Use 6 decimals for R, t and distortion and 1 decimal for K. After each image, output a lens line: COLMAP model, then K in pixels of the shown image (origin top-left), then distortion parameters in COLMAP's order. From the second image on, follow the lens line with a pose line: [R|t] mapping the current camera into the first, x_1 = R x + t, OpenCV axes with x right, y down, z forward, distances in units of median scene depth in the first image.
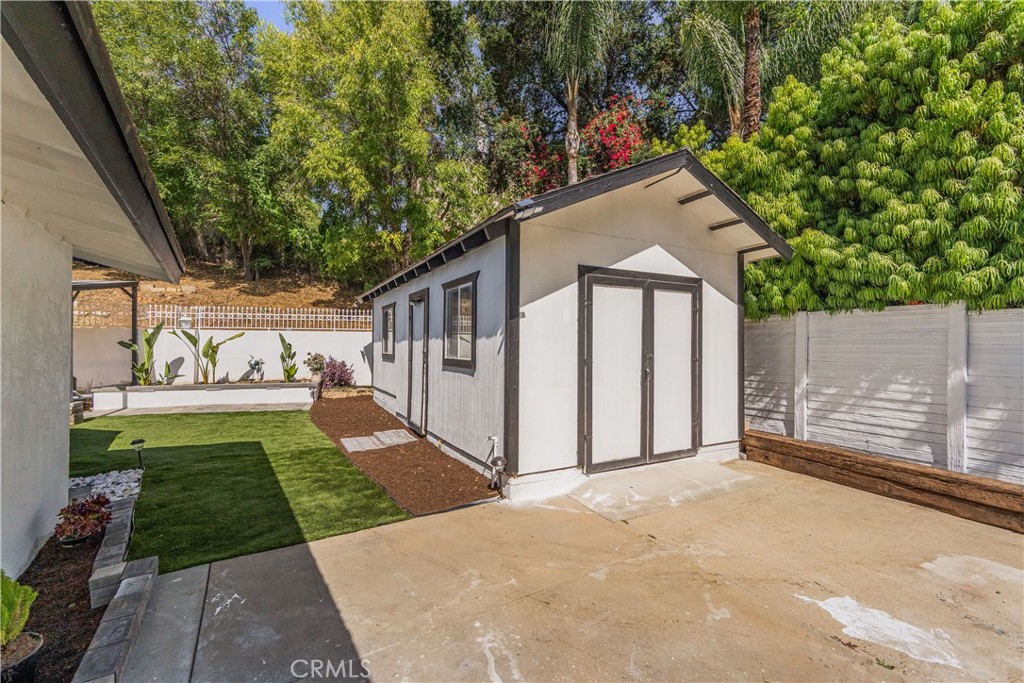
lens RADIAL K [[457.9, 0, 512.0], [0, 457.9, 341.5], [0, 0, 1]] dist [0.002247, 0.000316]
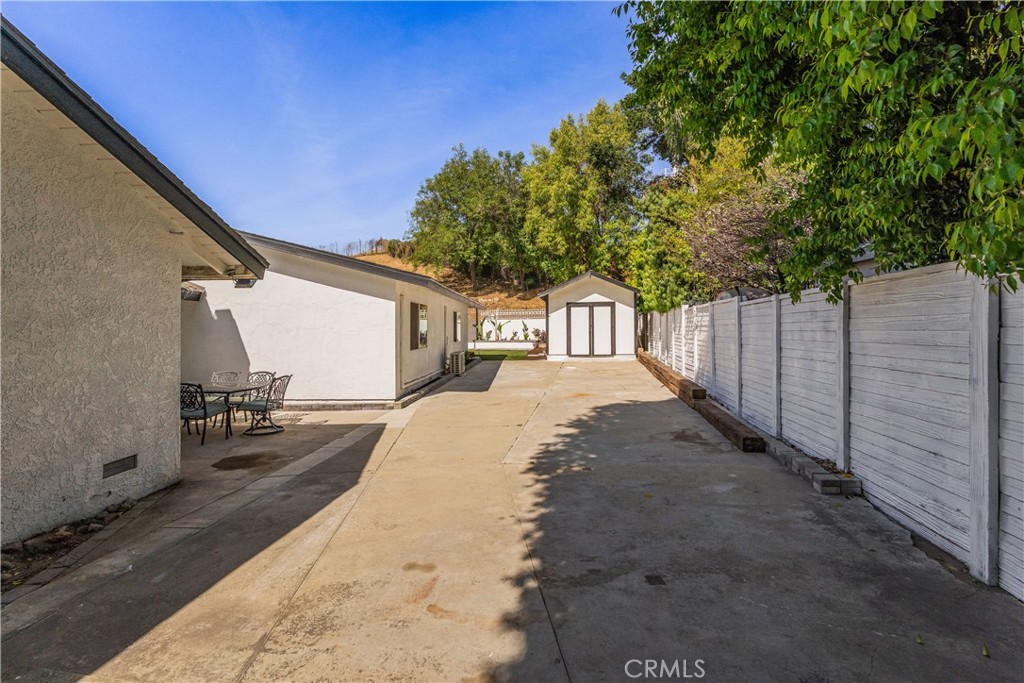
lens RADIAL K [[457.9, 0, 512.0], [0, 457.9, 341.5], [0, 0, 1]] dist [0.002247, 0.000316]
pose [[0.820424, 0.008062, -0.571698, 0.871269], [0.014626, 0.999277, 0.035081, 0.008435], [0.571568, -0.037143, 0.819714, -1.075152]]
